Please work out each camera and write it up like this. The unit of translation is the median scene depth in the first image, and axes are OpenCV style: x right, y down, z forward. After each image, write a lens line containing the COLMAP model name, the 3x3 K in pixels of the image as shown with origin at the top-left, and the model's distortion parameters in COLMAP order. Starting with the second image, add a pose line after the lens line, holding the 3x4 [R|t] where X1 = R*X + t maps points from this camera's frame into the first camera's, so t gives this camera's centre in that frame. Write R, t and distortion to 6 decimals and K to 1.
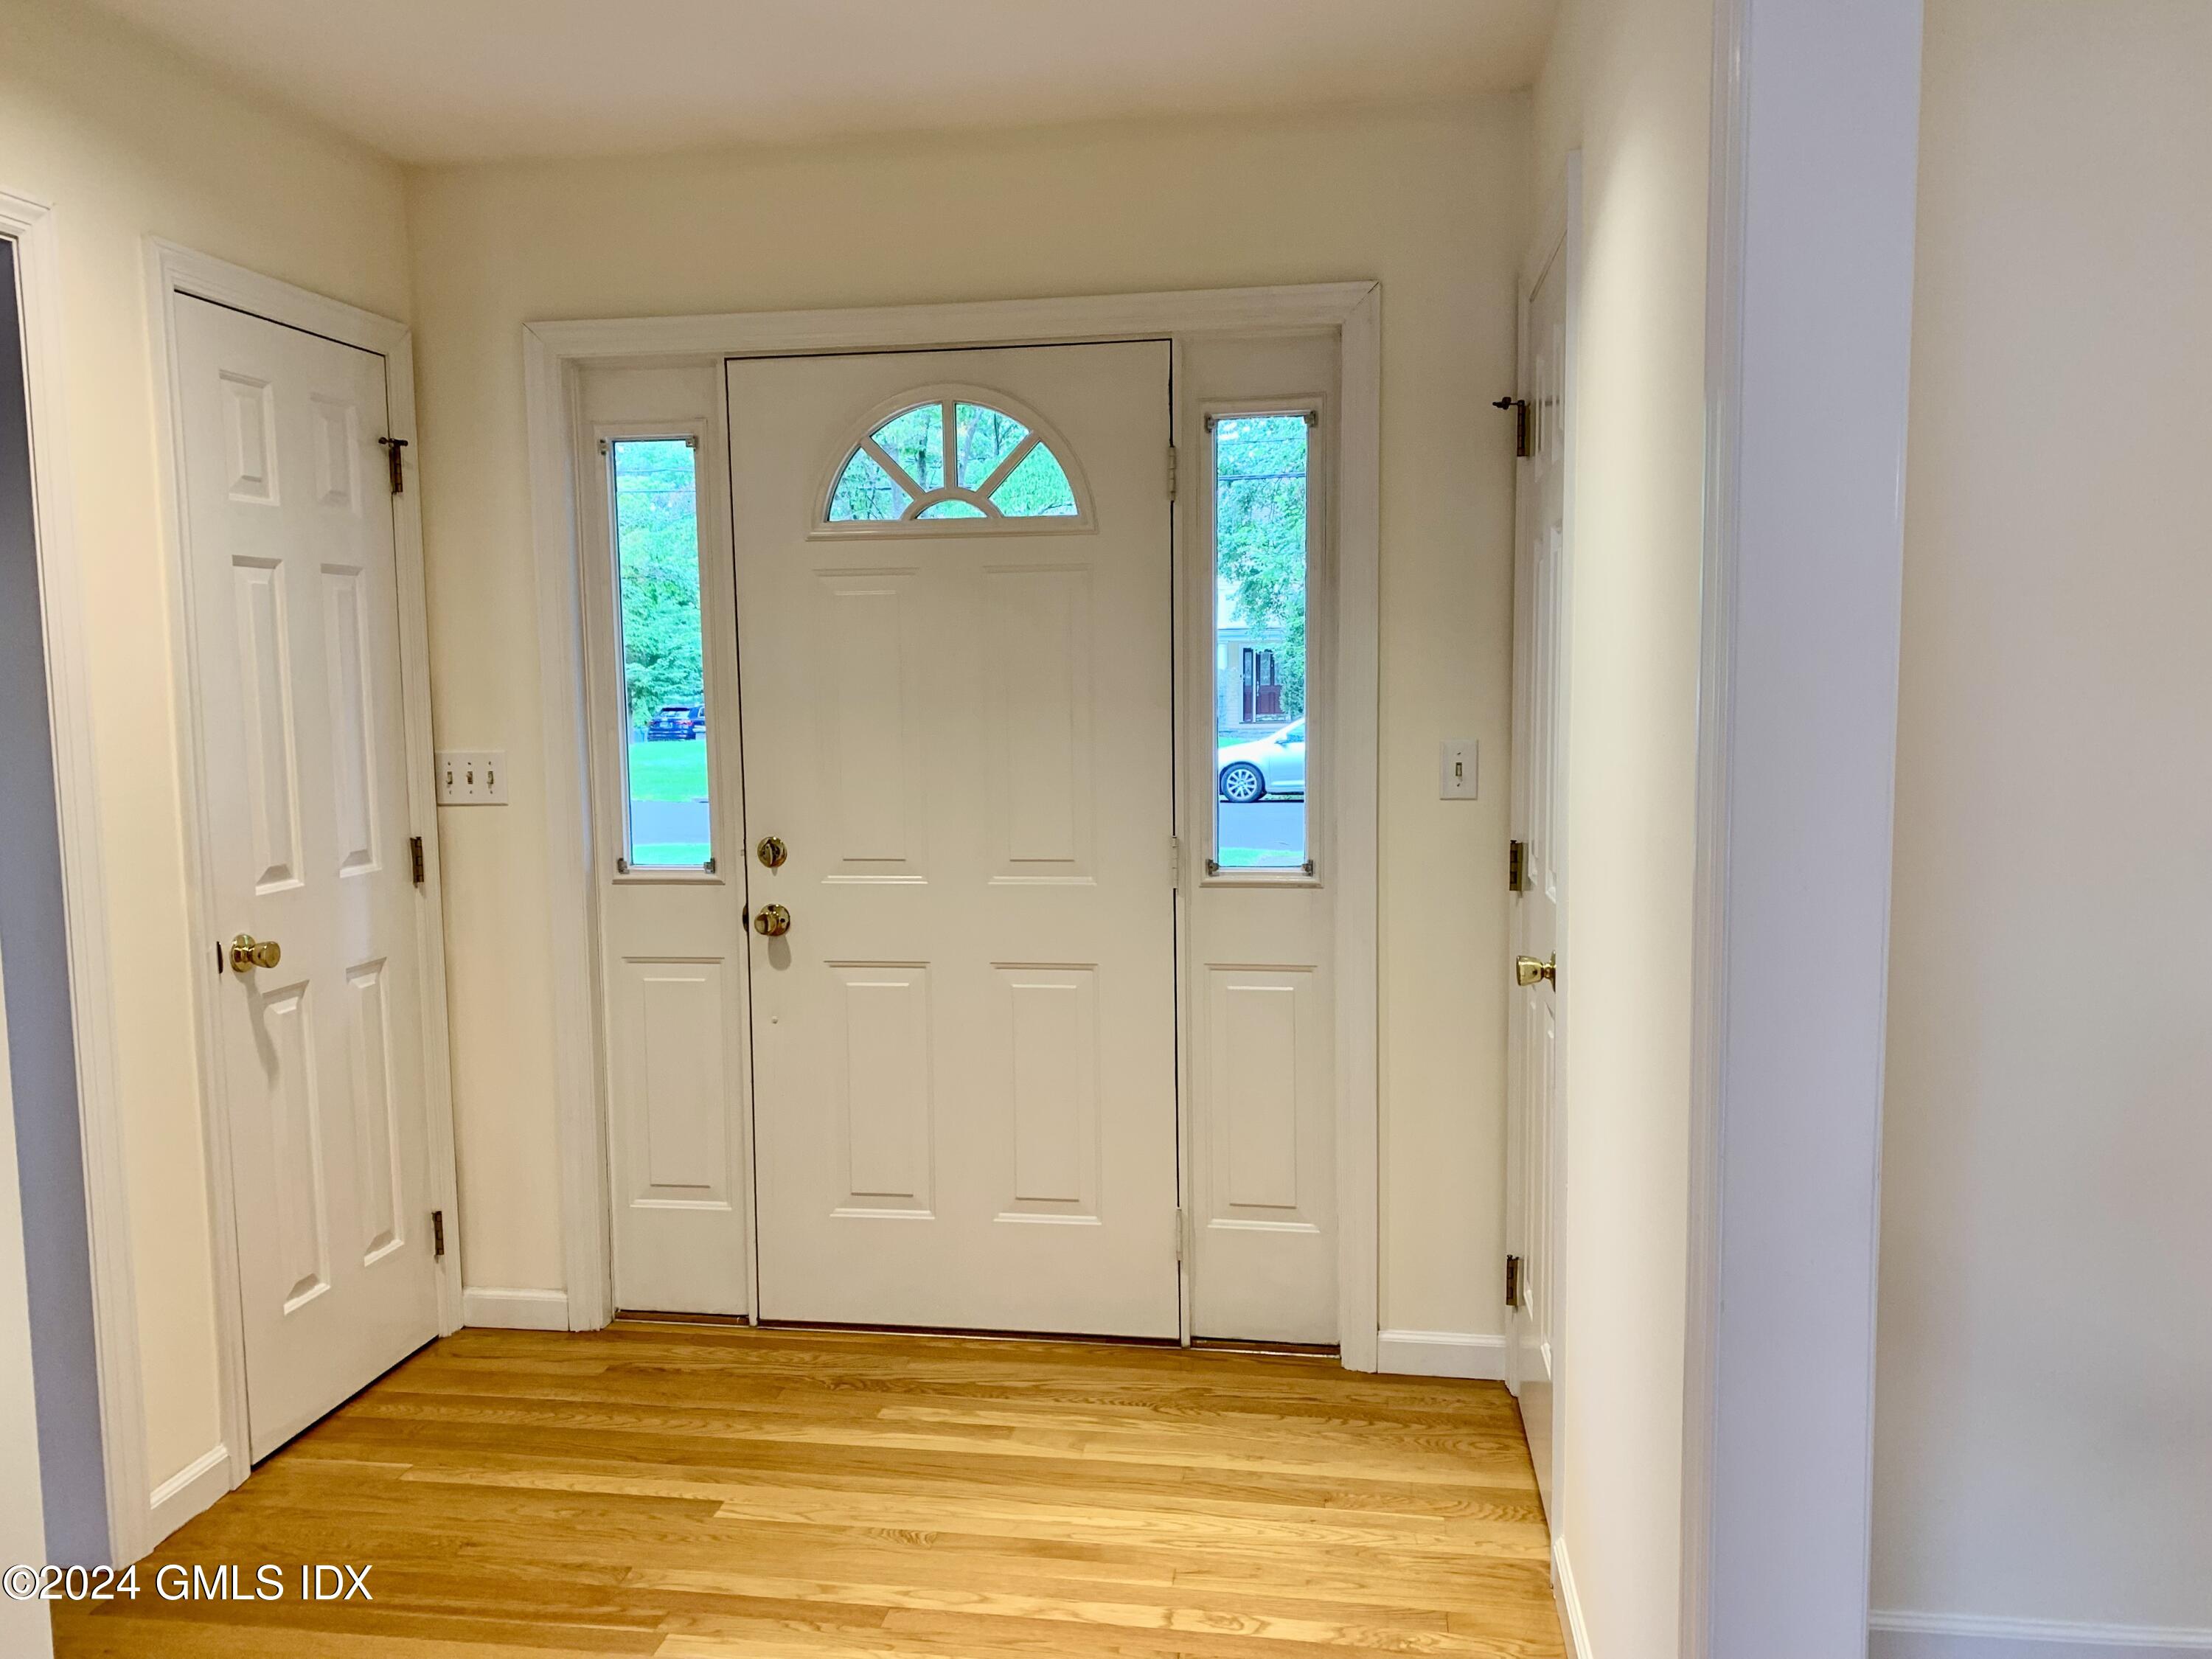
lens RADIAL K [[1703.7, 0, 1084.0], [0, 1703.7, 842.8], [0, 0, 1]] dist [0.032447, -0.036960]
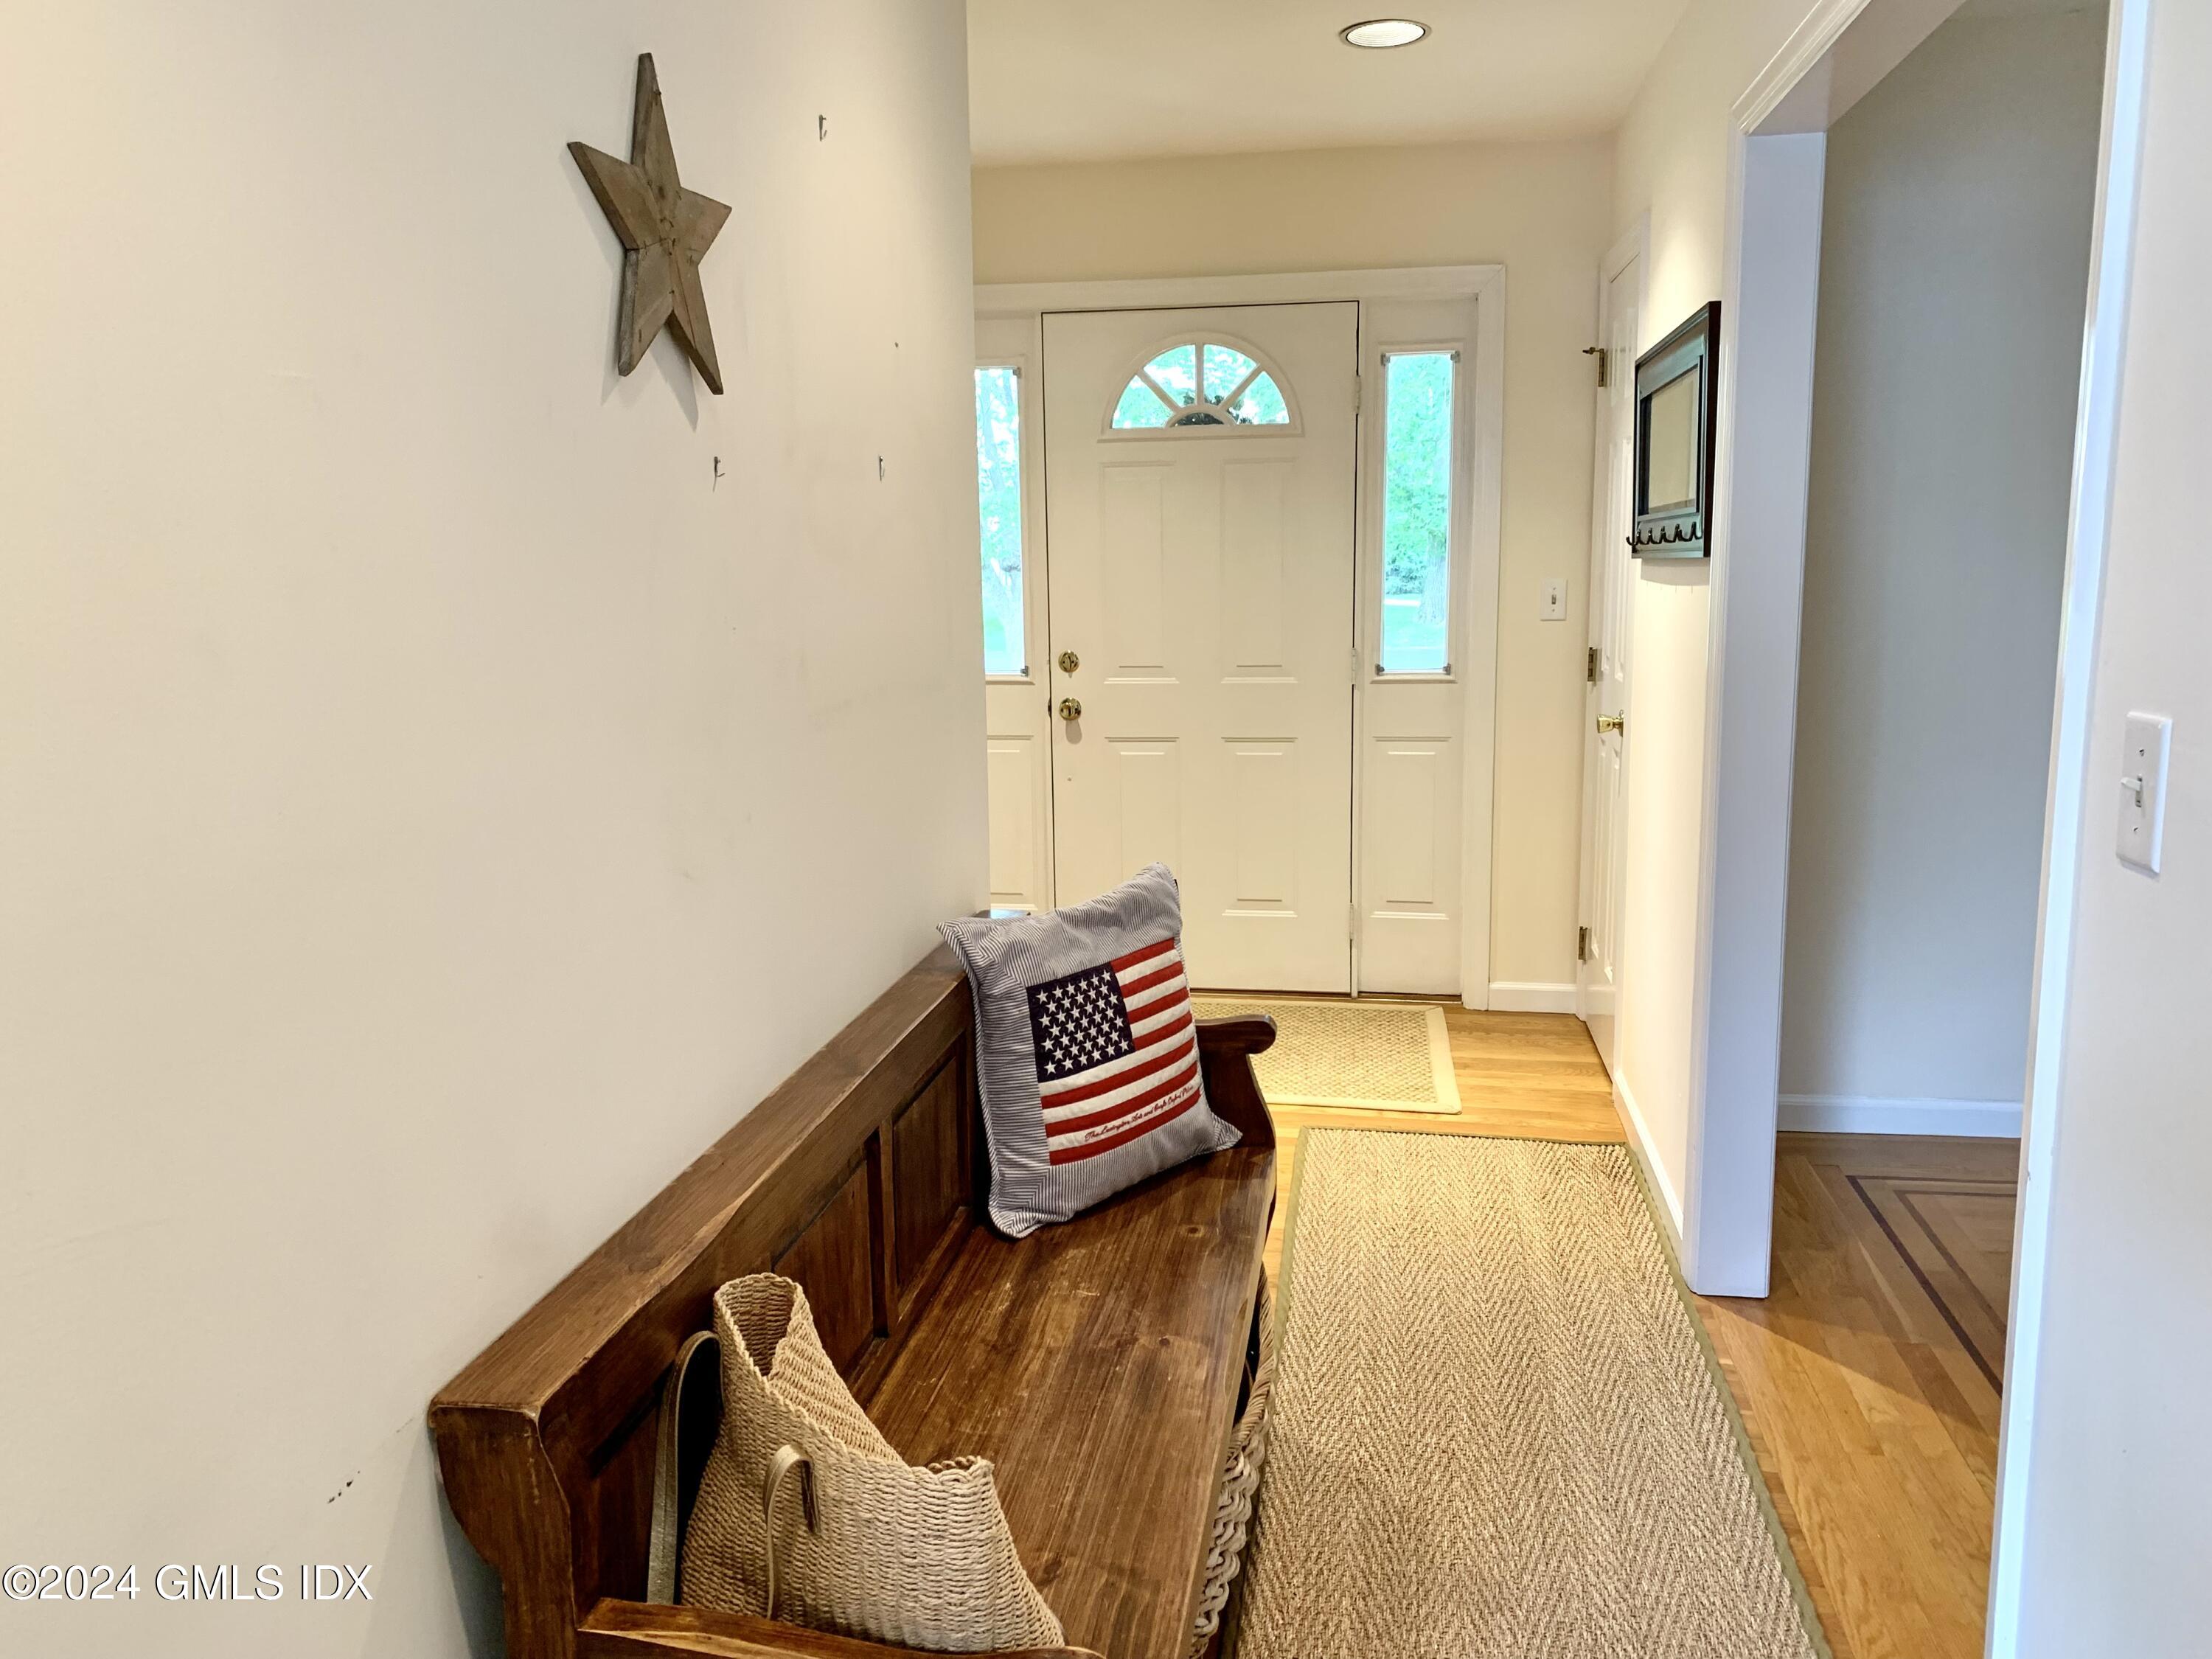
lens RADIAL K [[1703.7, 0, 1114.4], [0, 1703.7, 827.2], [0, 0, 1]] dist [0.032447, -0.036960]
pose [[0.999974, -0.003831, 0.006101, -0.161905], [0.003343, 0.996938, 0.078124, 0.034500], [-0.006382, -0.078101, 0.996925, -0.463477]]
